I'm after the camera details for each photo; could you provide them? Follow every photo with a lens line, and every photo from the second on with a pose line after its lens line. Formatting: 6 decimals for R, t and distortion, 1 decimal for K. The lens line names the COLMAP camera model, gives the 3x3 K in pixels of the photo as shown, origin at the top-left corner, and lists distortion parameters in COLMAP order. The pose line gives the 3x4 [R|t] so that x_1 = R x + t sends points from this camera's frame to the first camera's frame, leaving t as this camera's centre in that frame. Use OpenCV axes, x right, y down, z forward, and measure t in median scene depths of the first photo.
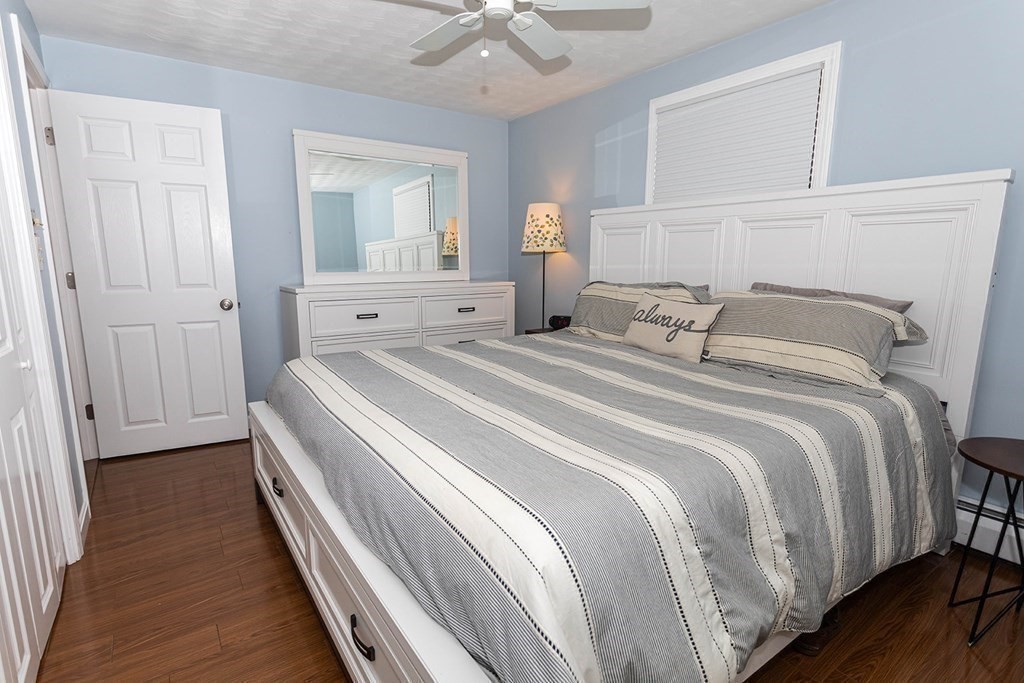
lens RADIAL K [[502.2, 0, 512.0], [0, 502.2, 341.5], [0, 0, 1]] dist [0.001274, 0.000259]
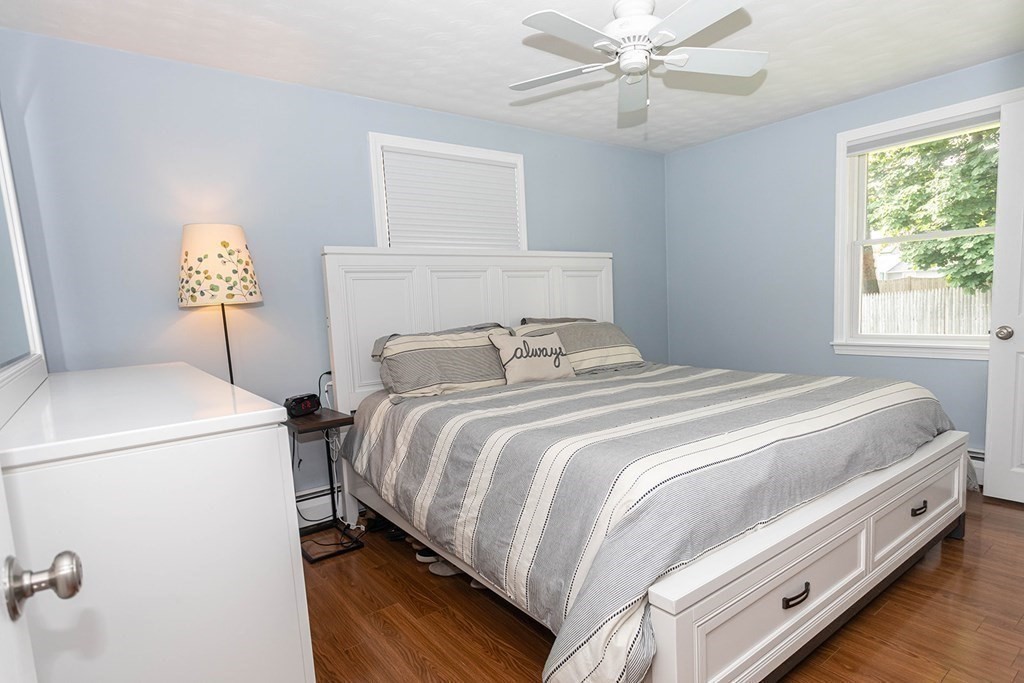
lens RADIAL K [[561.3, 0, 514.7], [0, 561.3, 368.5], [0, 0, 1]] dist [-0.001305, 0.000060]
pose [[-0.032027, -0.122279, 0.991979, -0.796759], [0.212609, 0.968940, 0.126304, -0.147200], [-0.976612, 0.214948, -0.005034, 0.867488]]
